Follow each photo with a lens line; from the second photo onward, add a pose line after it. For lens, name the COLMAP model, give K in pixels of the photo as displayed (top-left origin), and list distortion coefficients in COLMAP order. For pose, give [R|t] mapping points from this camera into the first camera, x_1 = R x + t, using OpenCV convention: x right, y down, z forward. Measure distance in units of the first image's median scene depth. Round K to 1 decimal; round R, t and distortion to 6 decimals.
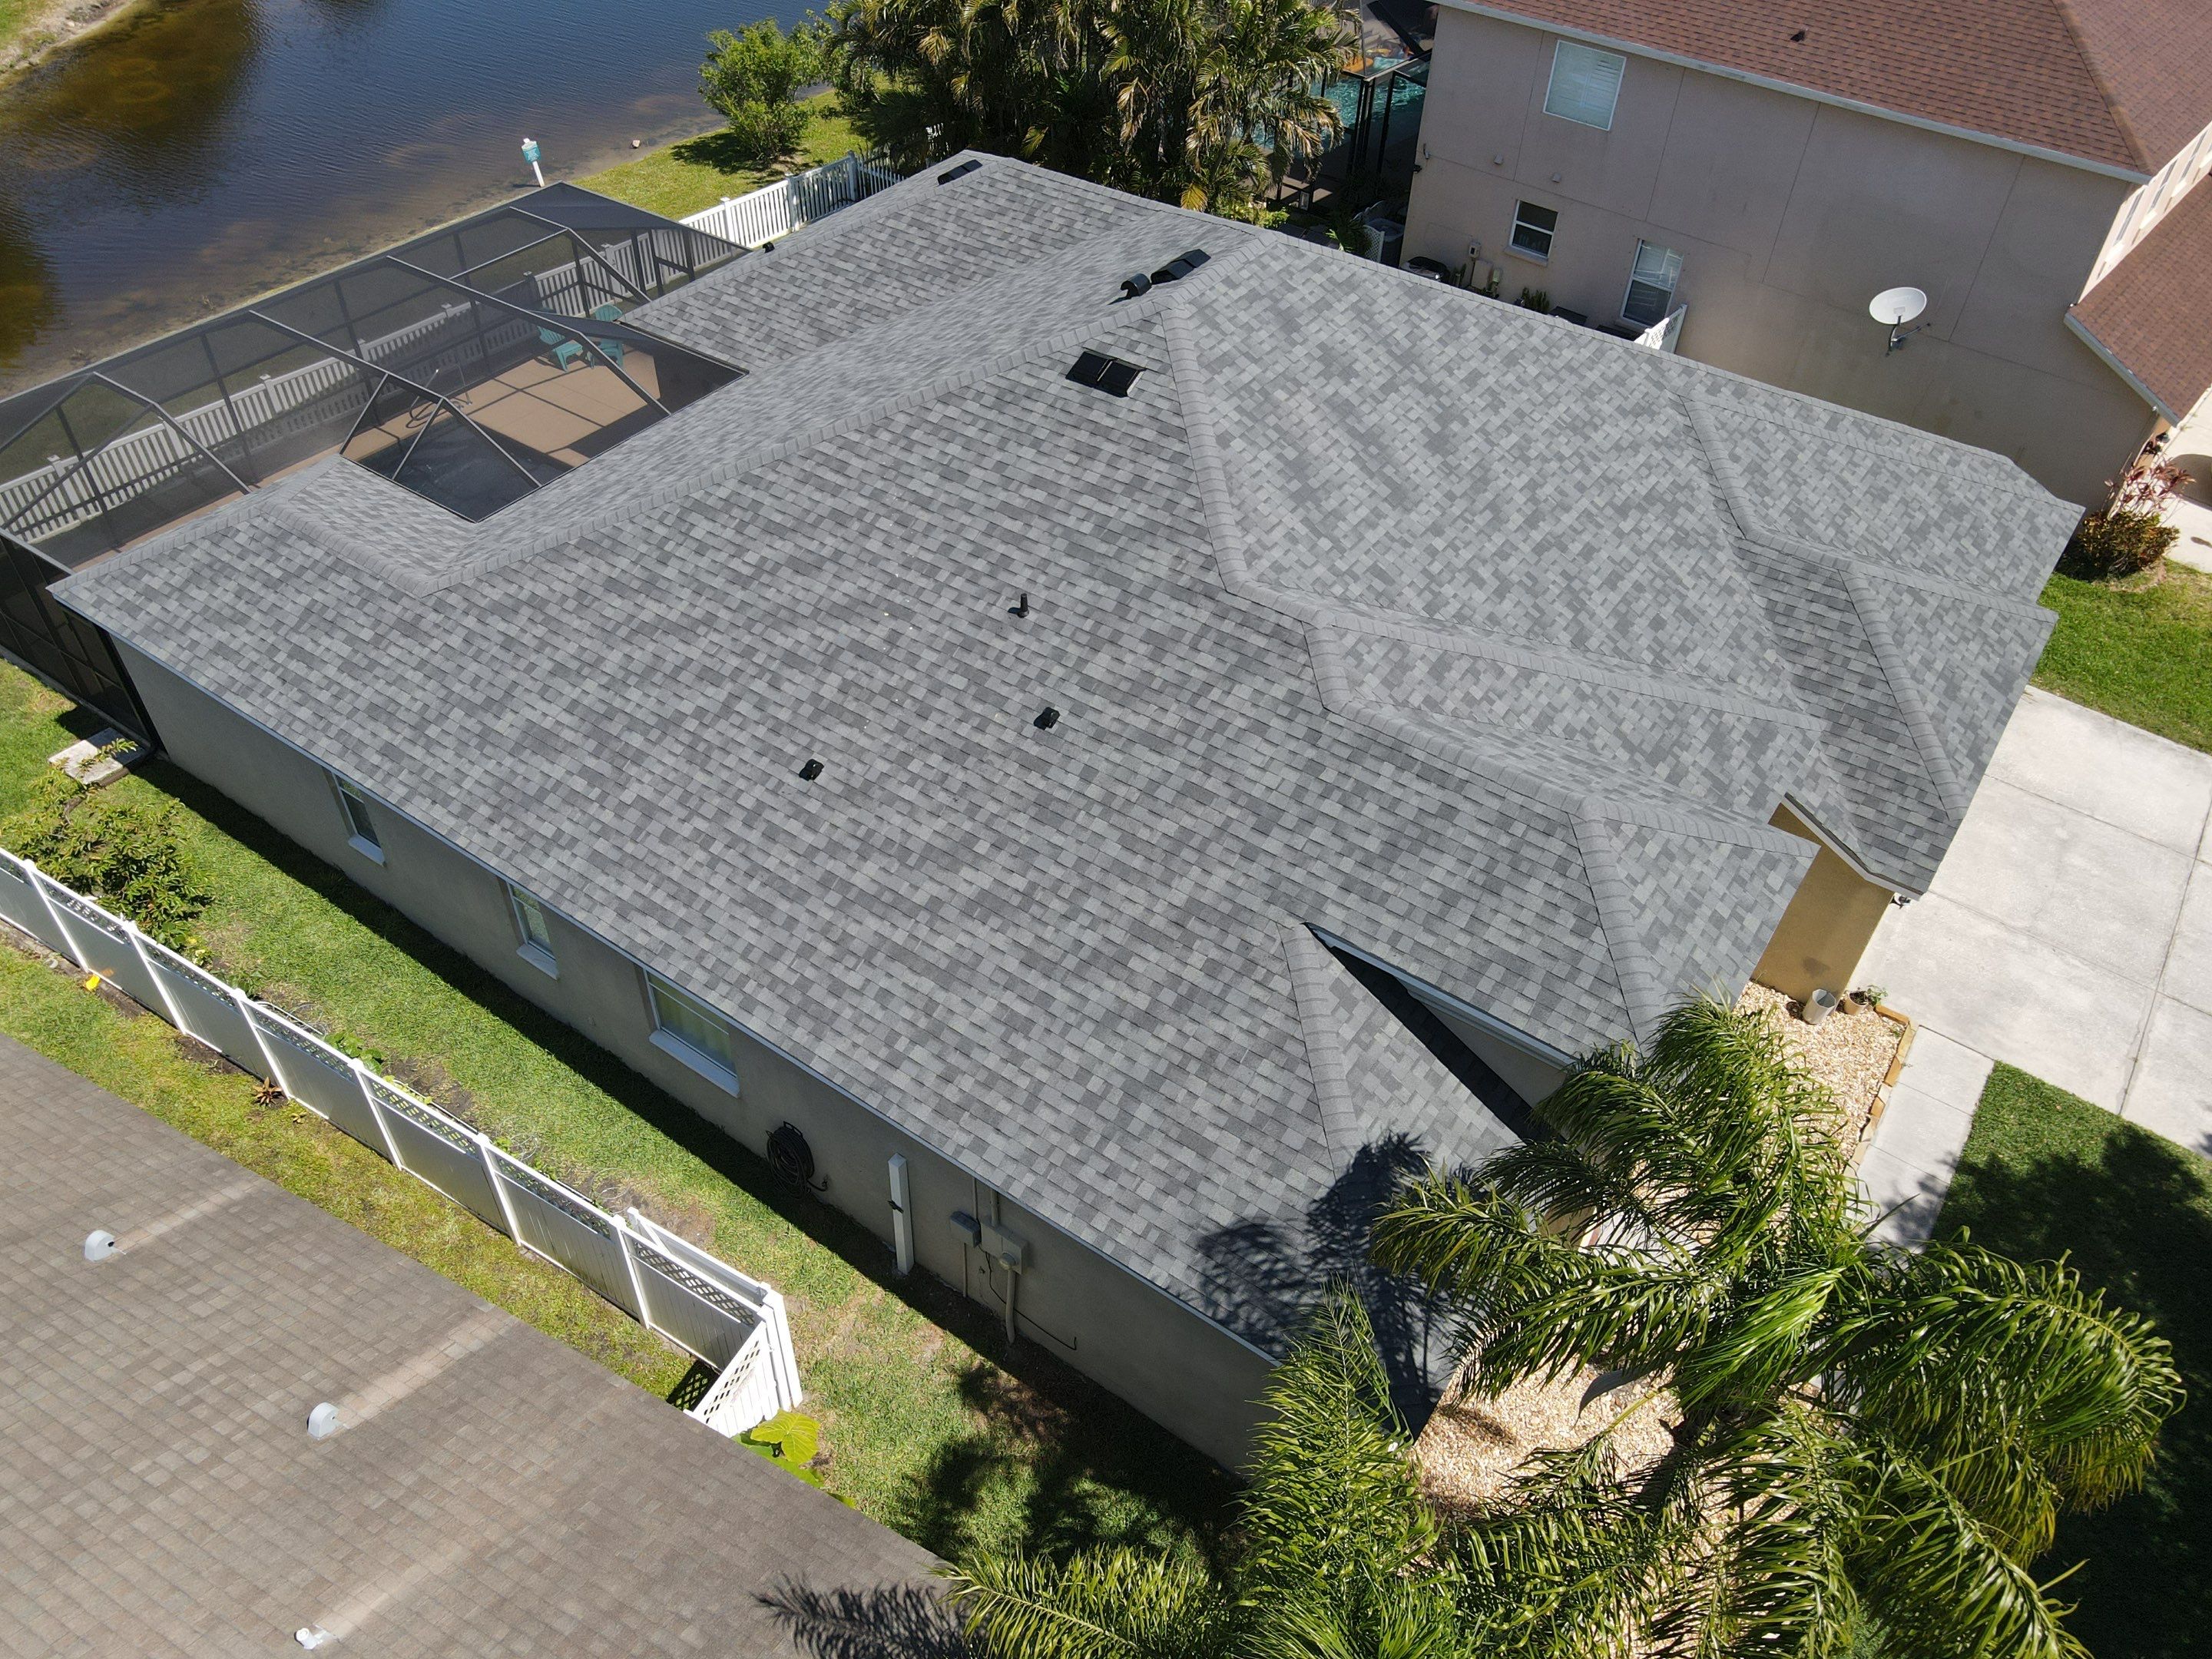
lens RADIAL K [[1613.0, 0, 1075.2], [0, 1613.0, 824.7], [0, 0, 1]] dist [0.003197, 0.008997]
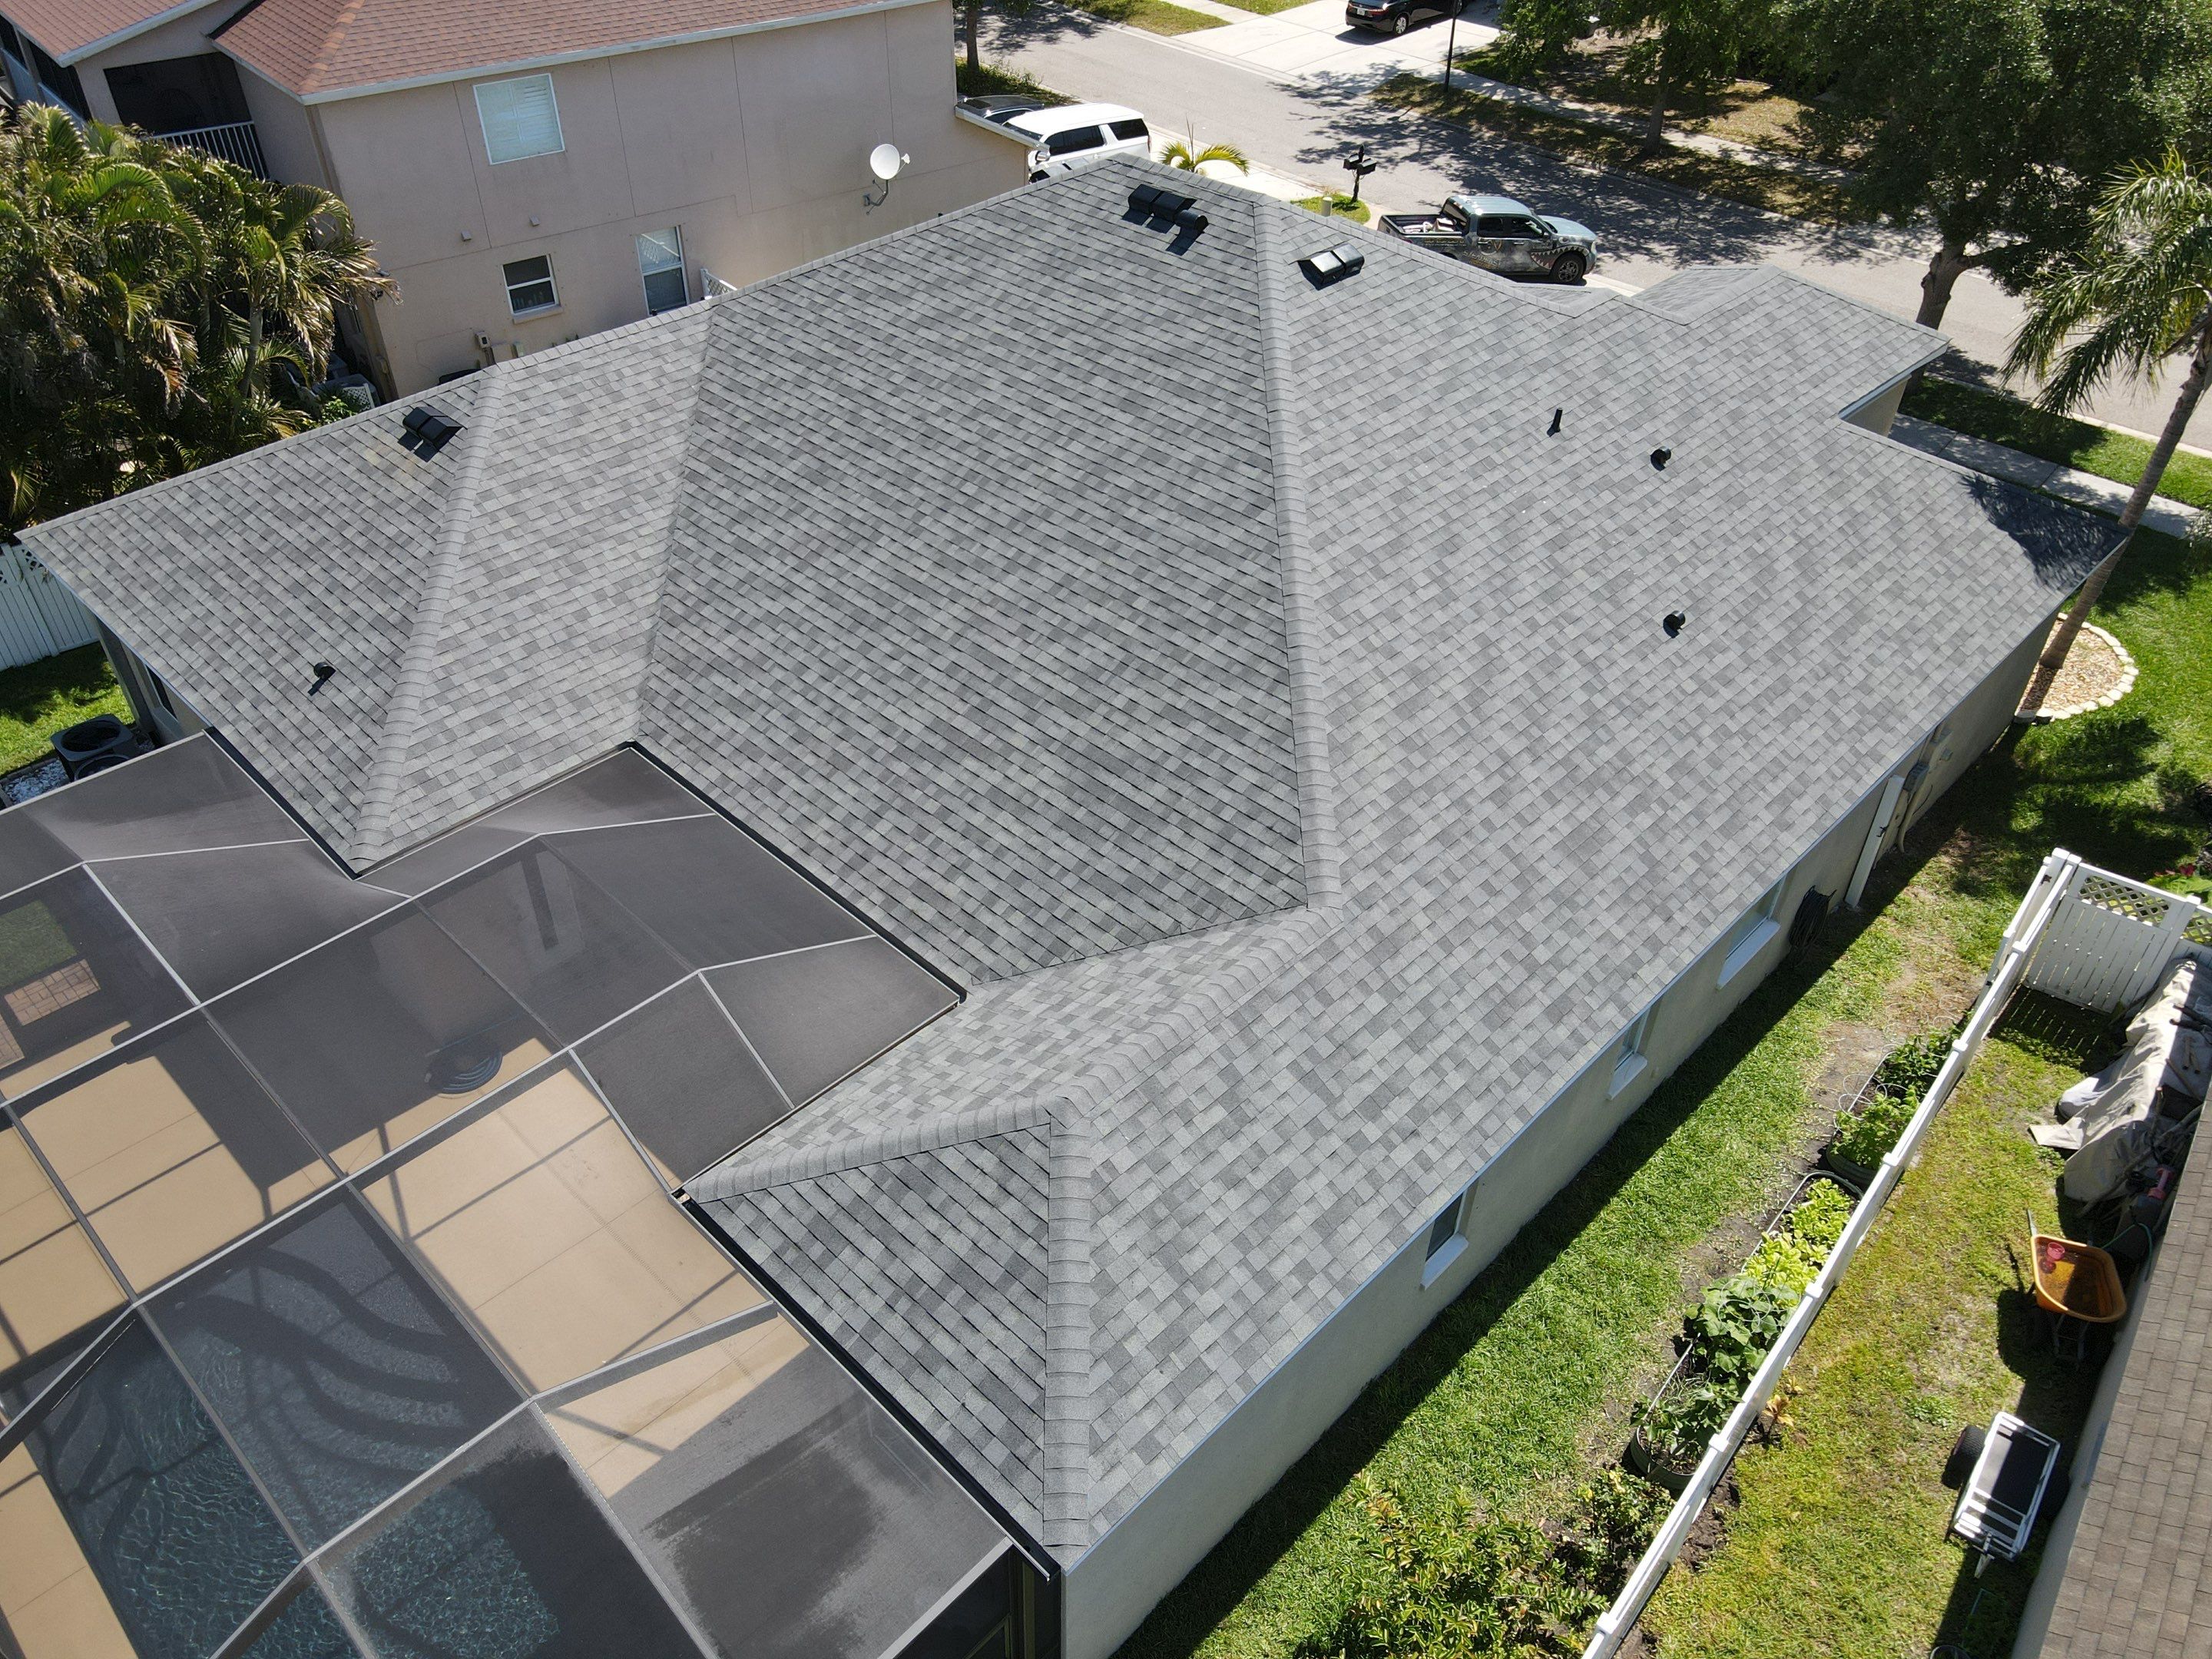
lens RADIAL K [[1613.0, 0, 1075.7], [0, 1613.0, 828.1], [0, 0, 1]] dist [0.003197, 0.008997]
pose [[0.165402, -0.630064, 0.758724, -0.984378], [0.672579, 0.634727, 0.380472, -0.540963], [-0.721304, 0.447371, 0.528753, 0.727118]]
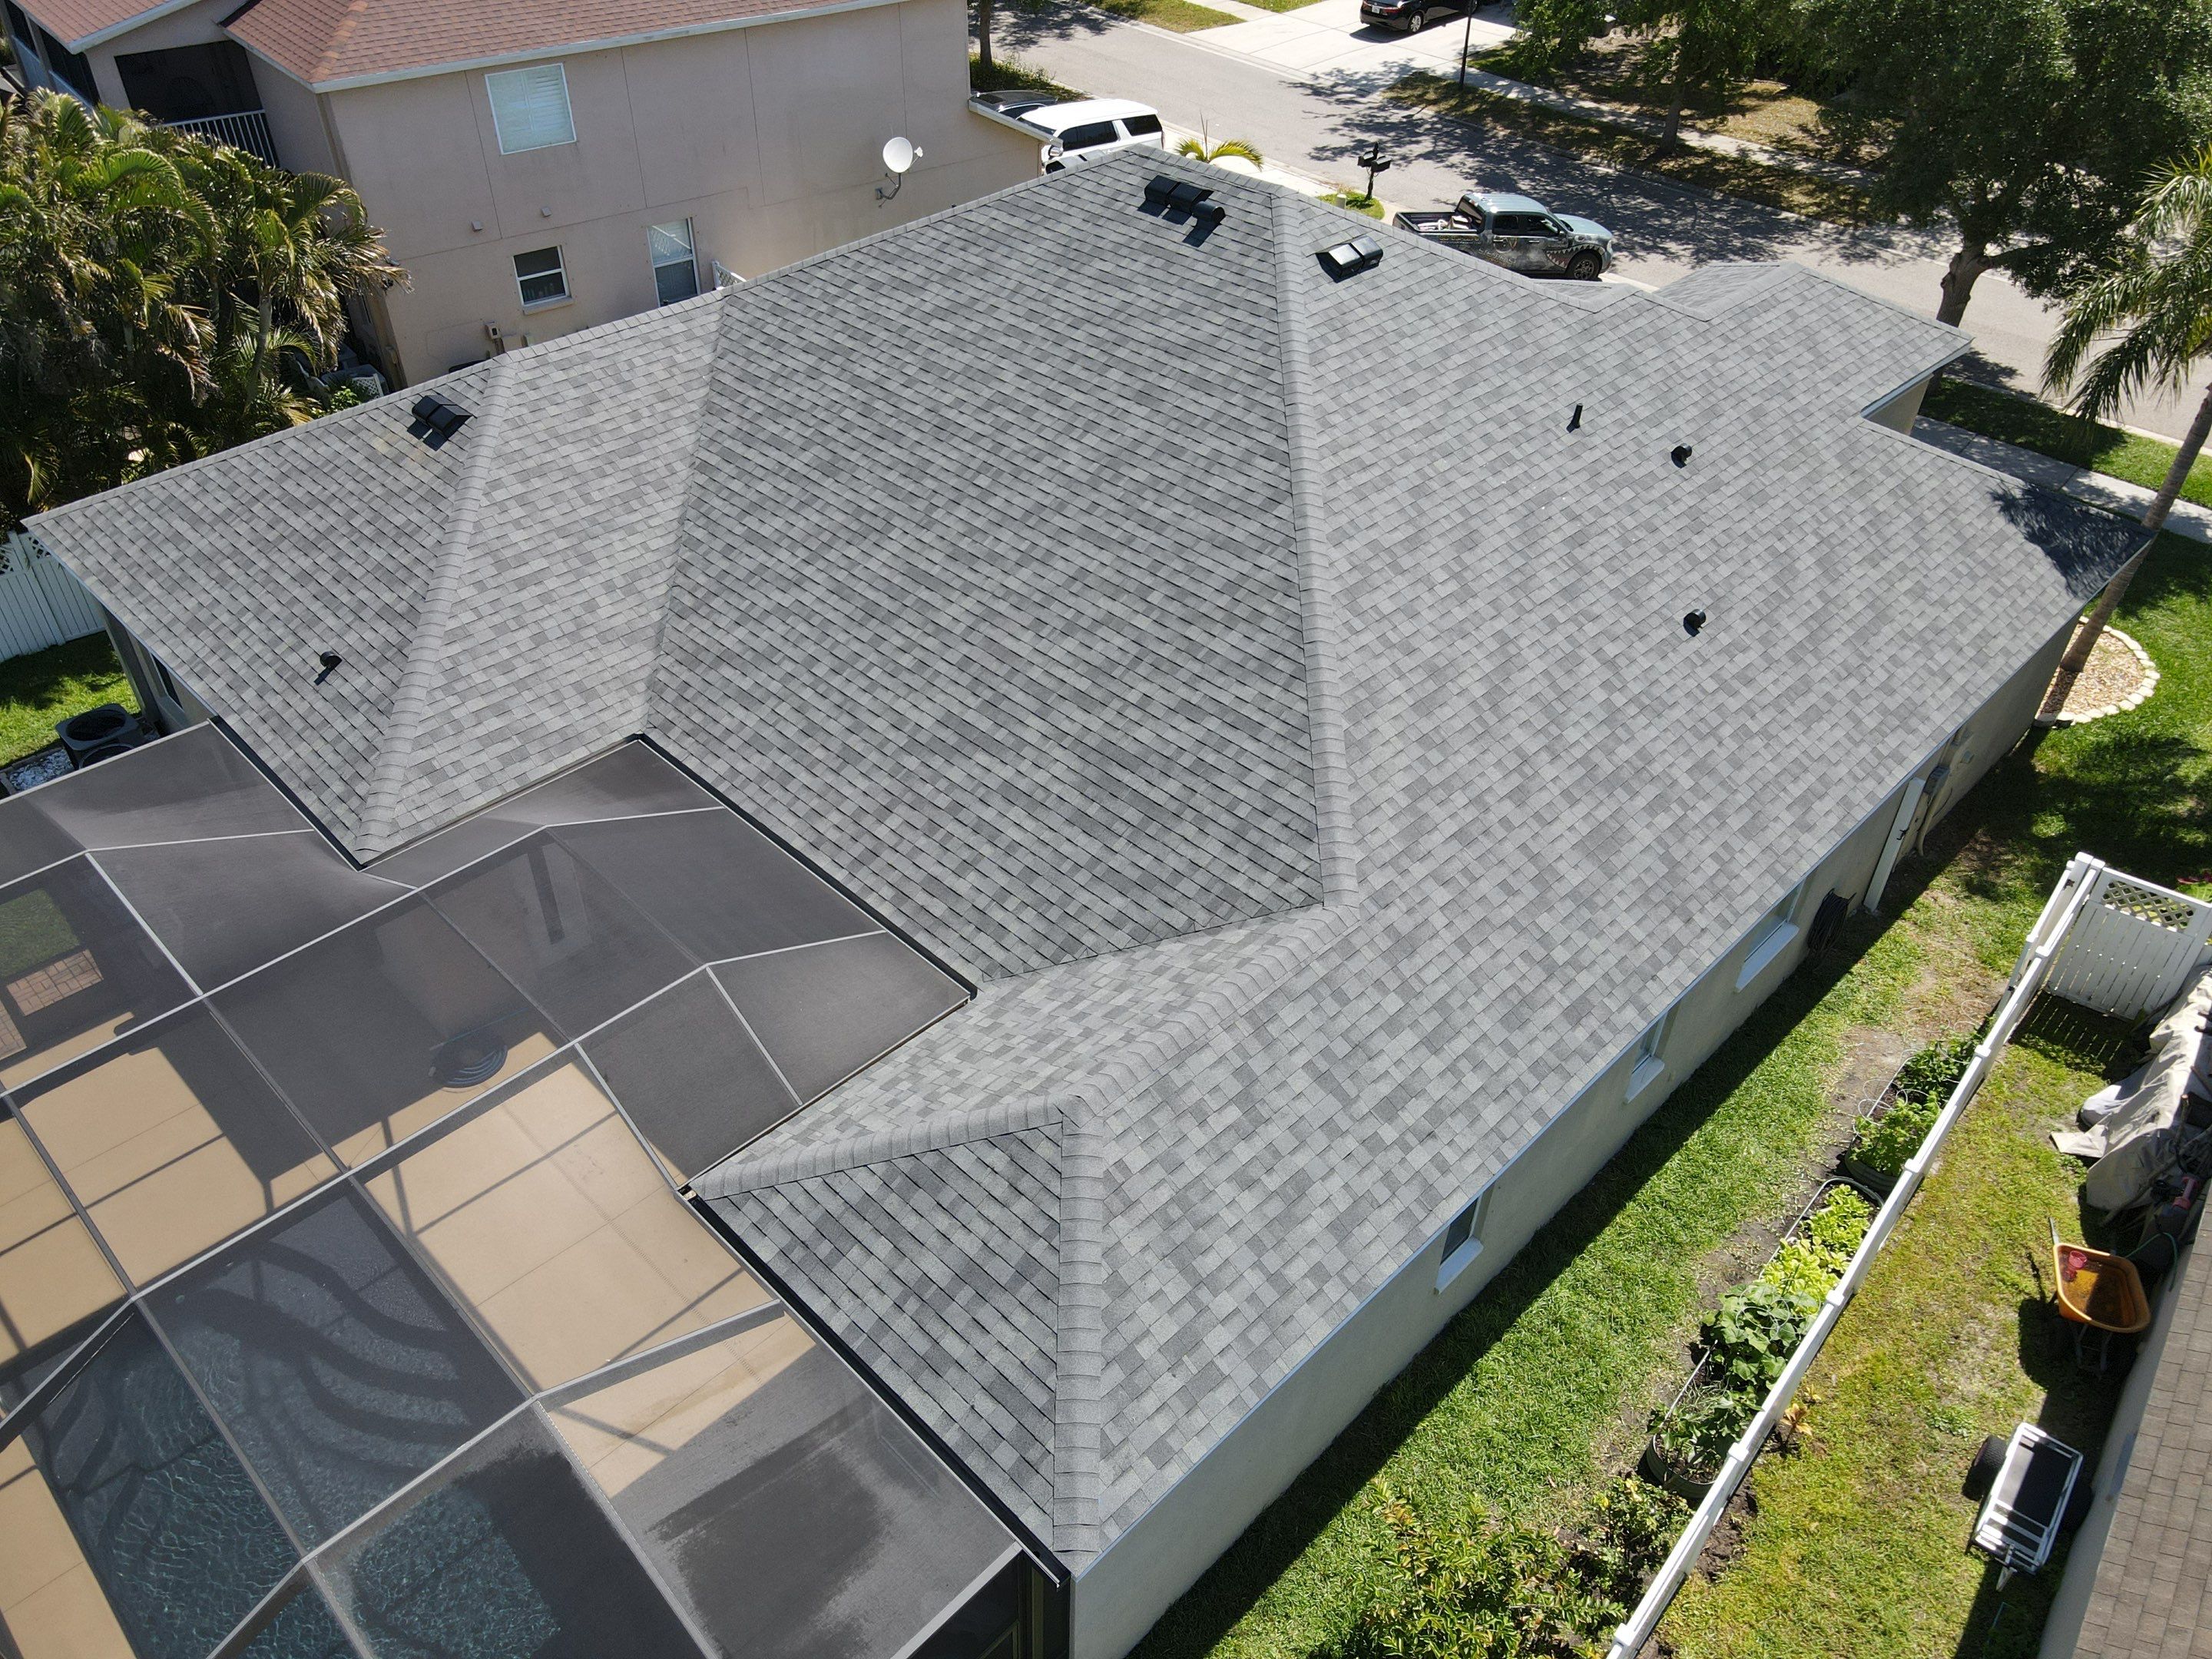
lens RADIAL K [[1613.0, 0, 1075.5], [0, 1613.0, 829.2], [0, 0, 1]] dist [0.003197, 0.008997]
pose [[0.172769, -0.629230, 0.757773, -0.979195], [0.669090, 0.639562, 0.378522, -0.538401], [-0.722821, 0.441621, 0.531508, 0.735744]]
